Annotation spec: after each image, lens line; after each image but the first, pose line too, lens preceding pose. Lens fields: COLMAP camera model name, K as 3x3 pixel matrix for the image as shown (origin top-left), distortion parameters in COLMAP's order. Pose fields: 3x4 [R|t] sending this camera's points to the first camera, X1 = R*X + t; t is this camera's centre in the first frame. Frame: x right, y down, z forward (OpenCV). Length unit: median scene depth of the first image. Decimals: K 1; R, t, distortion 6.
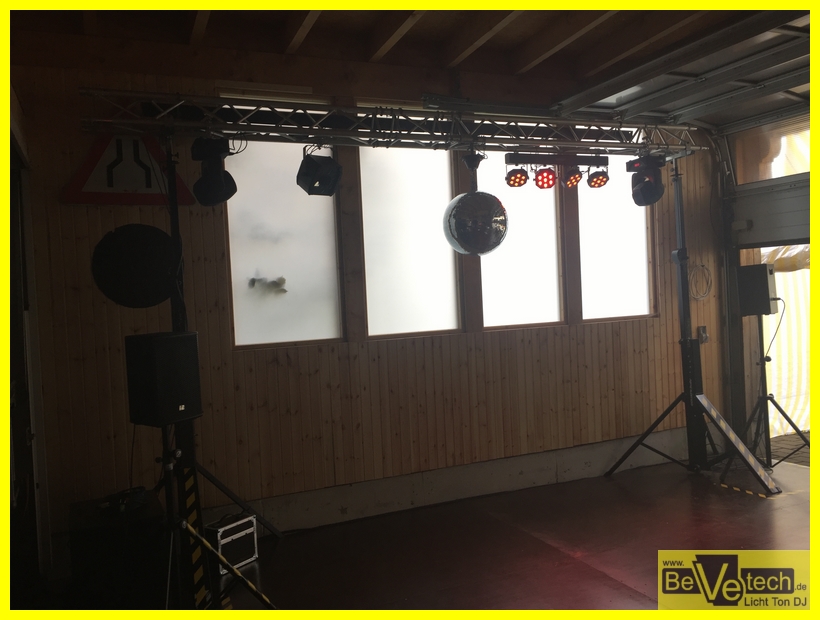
lens RADIAL K [[709.3, 0, 410.0], [0, 709.3, 310.0], [0, 0, 1]] dist [0.009599, 0.002110]
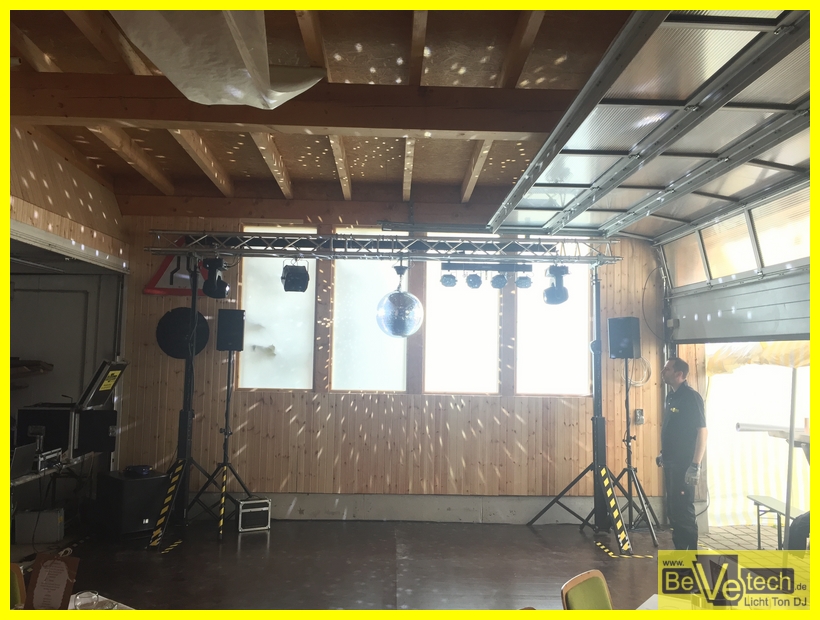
lens RADIAL K [[709.3, 0, 410.0], [0, 709.3, 310.0], [0, 0, 1]] dist [0.009599, 0.002110]
pose [[0.916809, 0.038603, -0.397456, 0.578627], [-0.074751, 0.994313, -0.075856, -0.024034], [0.392268, 0.099256, 0.914480, -0.223227]]
